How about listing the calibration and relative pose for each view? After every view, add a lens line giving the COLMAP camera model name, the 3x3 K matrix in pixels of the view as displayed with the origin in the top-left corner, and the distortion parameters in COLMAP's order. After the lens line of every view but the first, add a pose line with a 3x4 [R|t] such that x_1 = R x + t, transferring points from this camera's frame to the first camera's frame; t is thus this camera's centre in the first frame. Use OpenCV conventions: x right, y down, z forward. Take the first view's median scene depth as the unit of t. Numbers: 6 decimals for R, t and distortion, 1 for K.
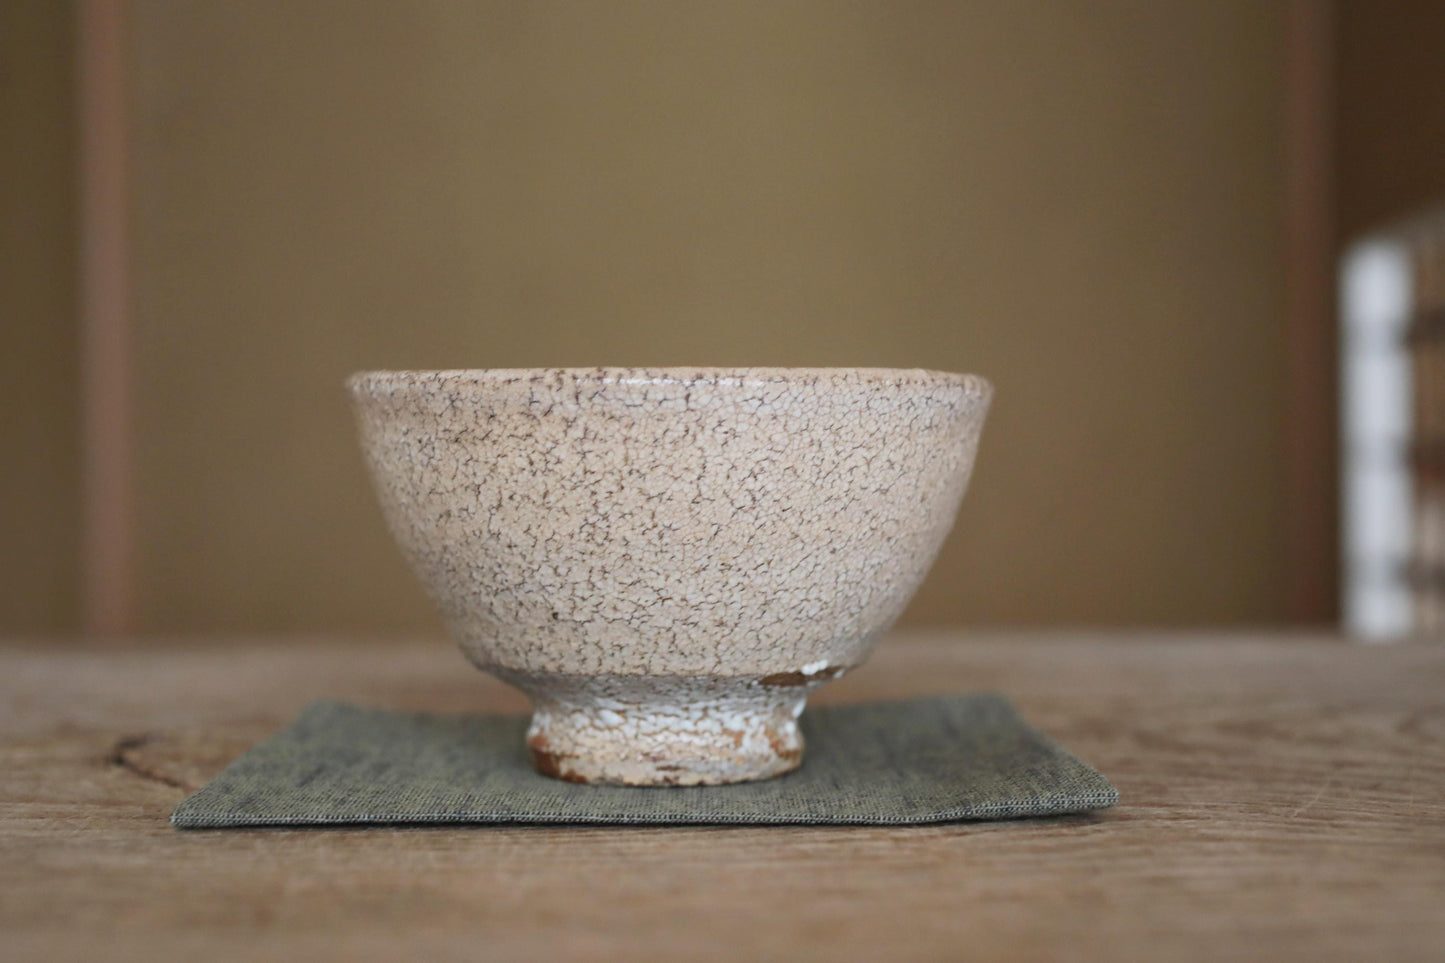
lens RADIAL K [[2499.1, 0, 722.5], [0, 2499.1, 481.5], [0, 0, 1]] dist [0.025786, 0.111961]
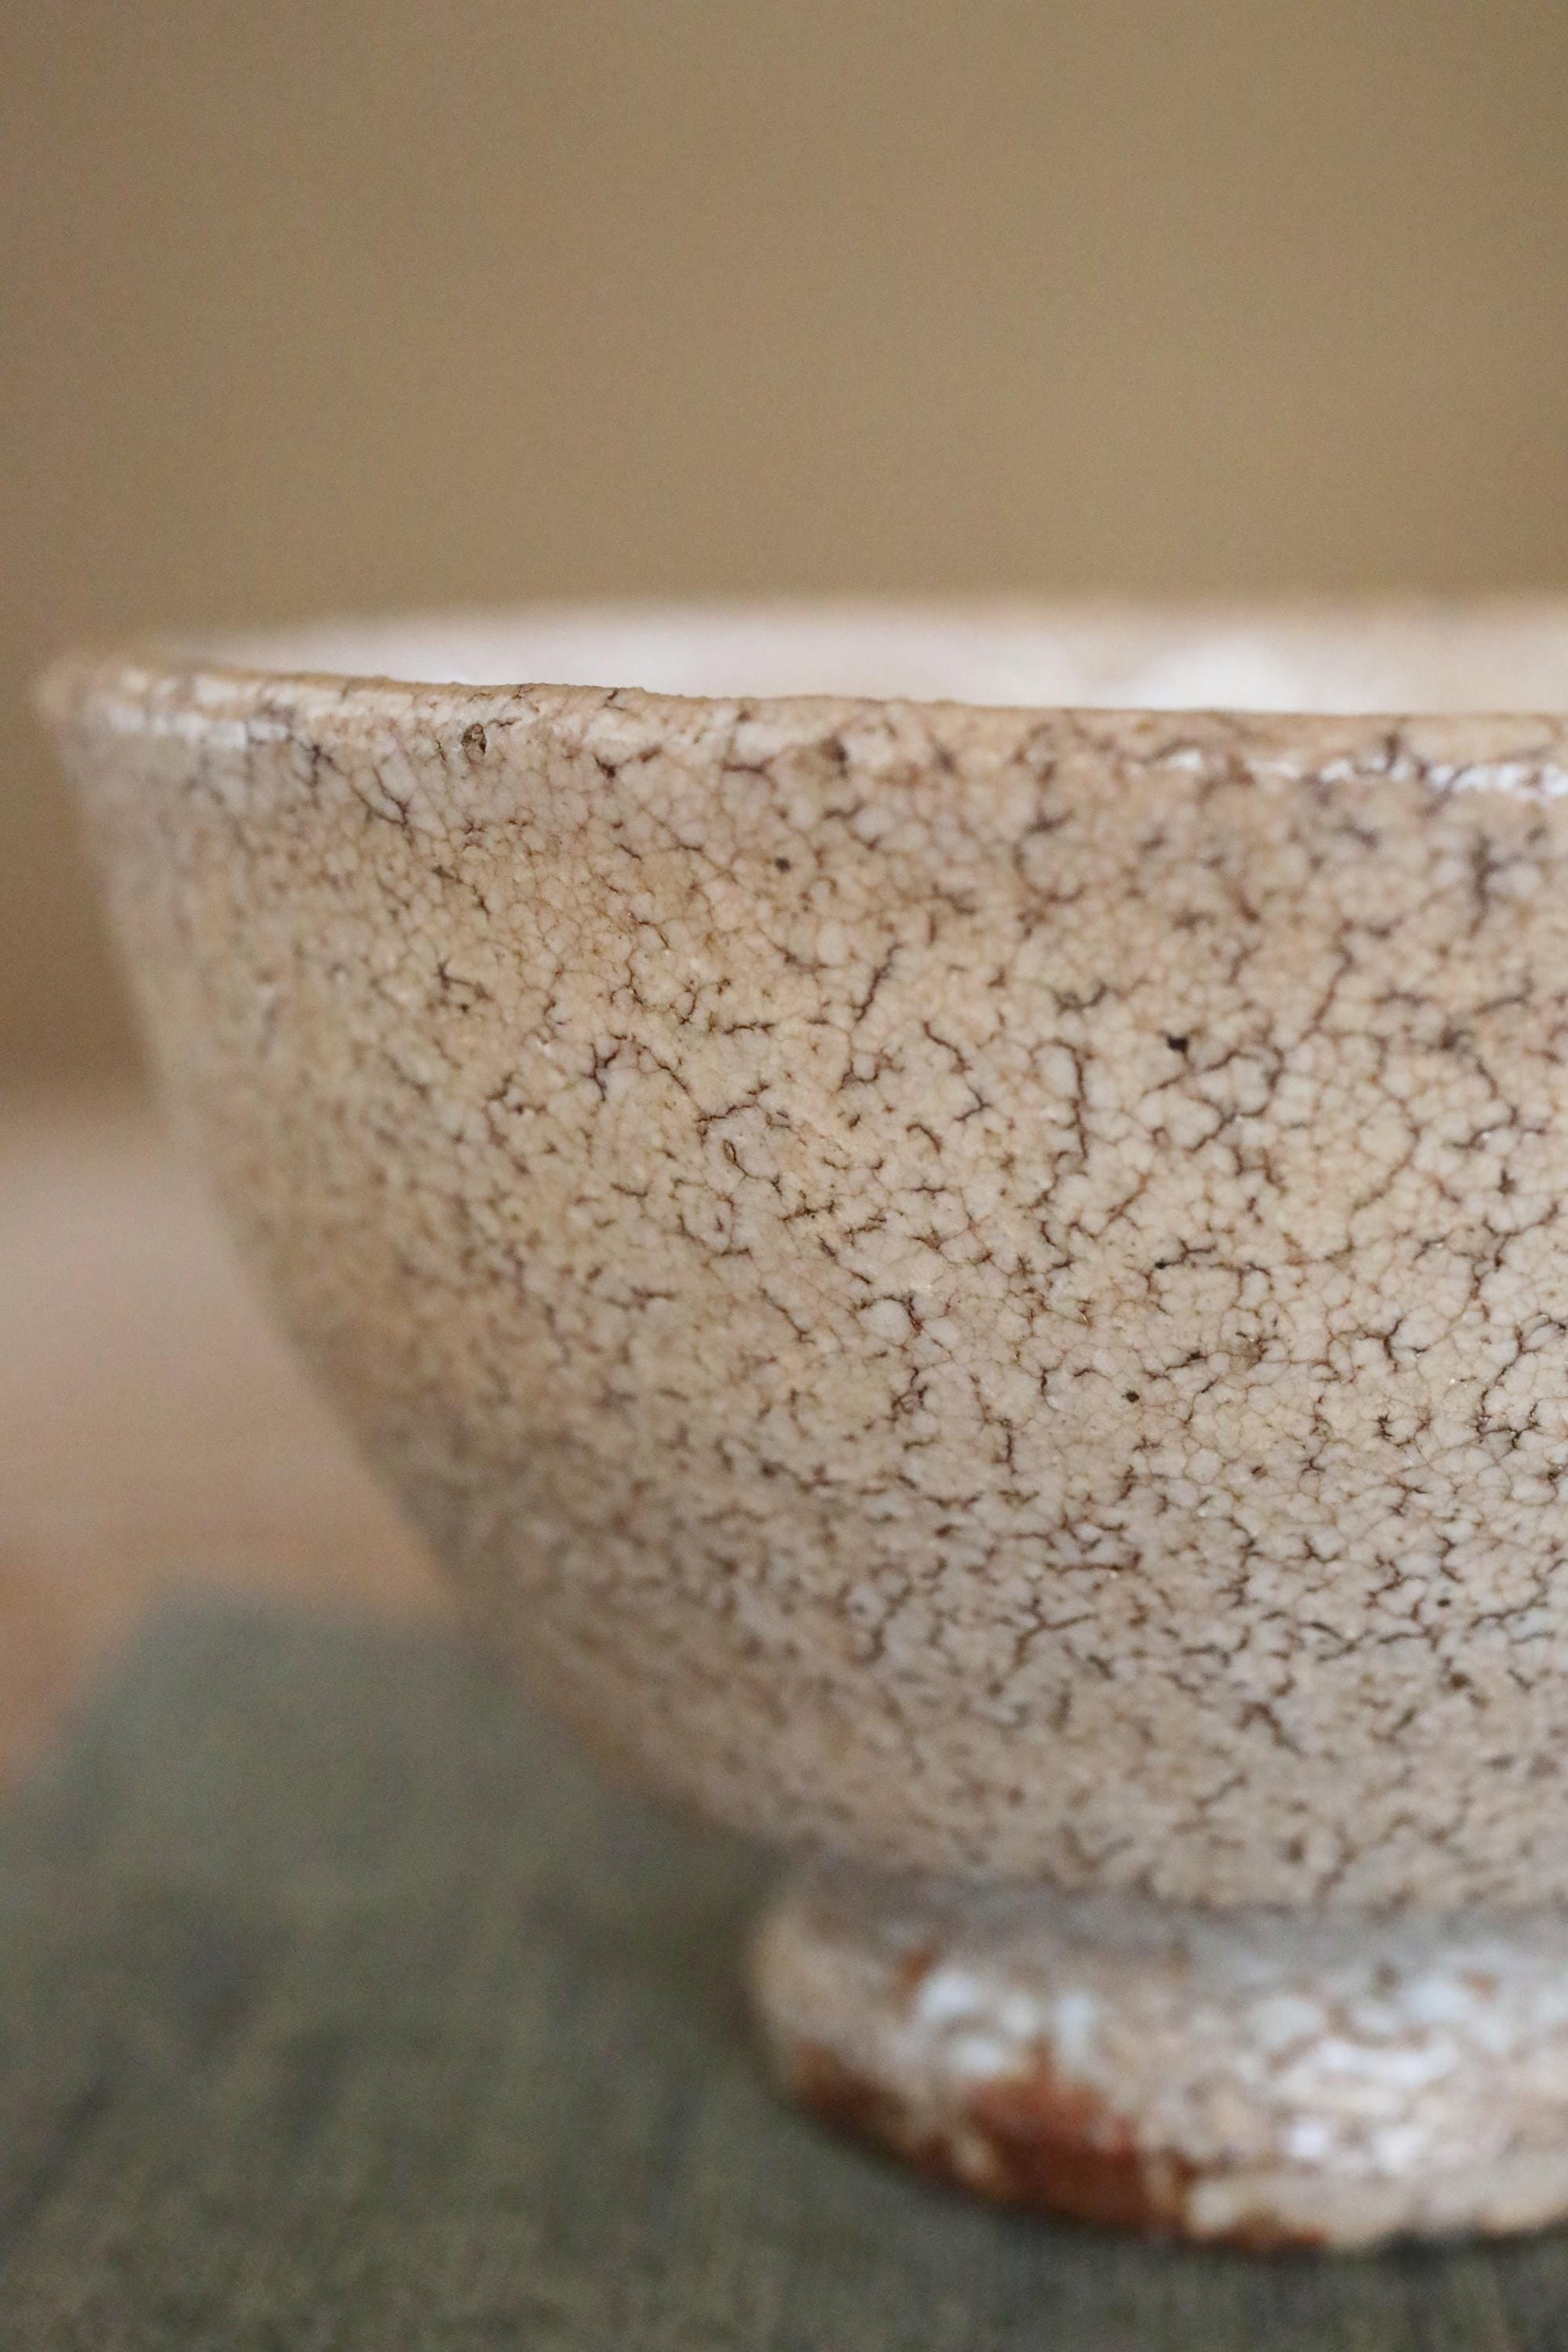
lens RADIAL K [[4395.2, 0, 735.4], [0, 4395.2, 1179.5], [0, 0, 1]] dist [-0.015787, 0.414076]
pose [[0.810793, -0.101313, 0.576498, -0.384467], [0.011075, 0.987386, 0.157946, -0.066746], [-0.585228, -0.121677, 0.801688, 0.739021]]
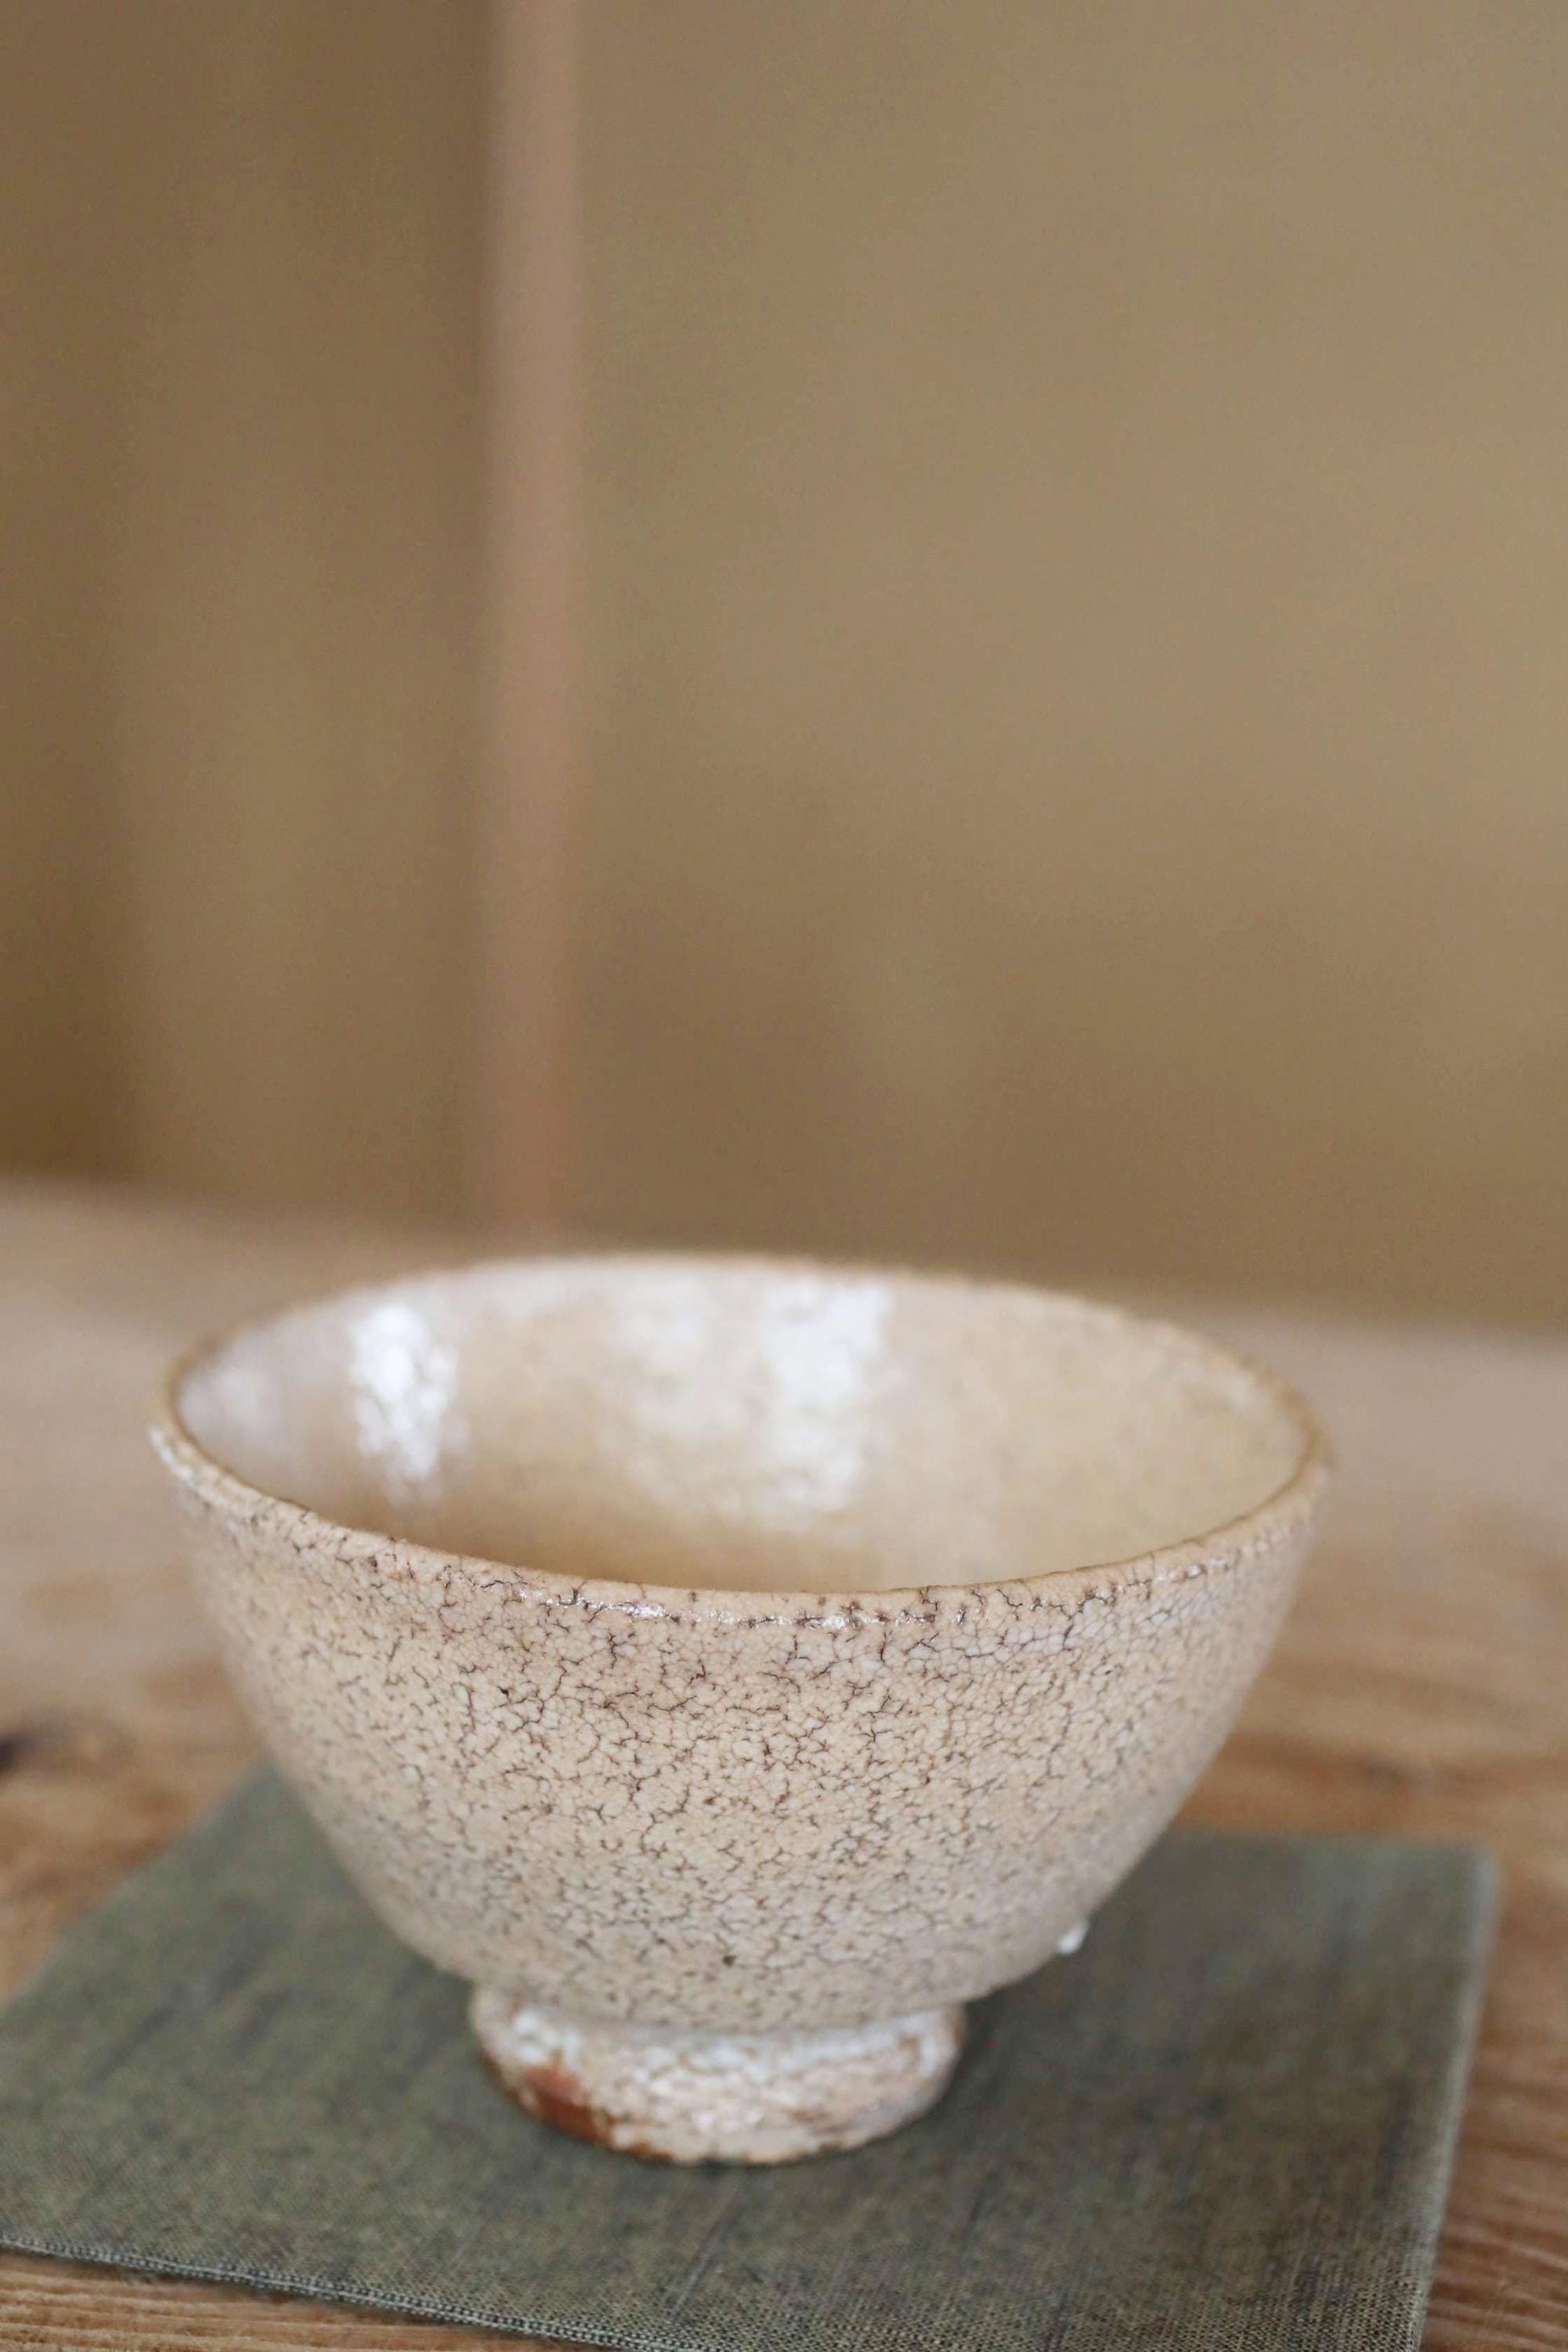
lens RADIAL K [[4067.8, 0, 784.0], [0, 4067.8, 1176.0], [0, 0, 1]] dist [0.025786, 0.111961]
pose [[0.901208, -0.069521, 0.427775, -0.441511], [-0.032167, 0.973597, 0.225995, -0.327805], [-0.432192, -0.217429, 0.875177, 0.254572]]
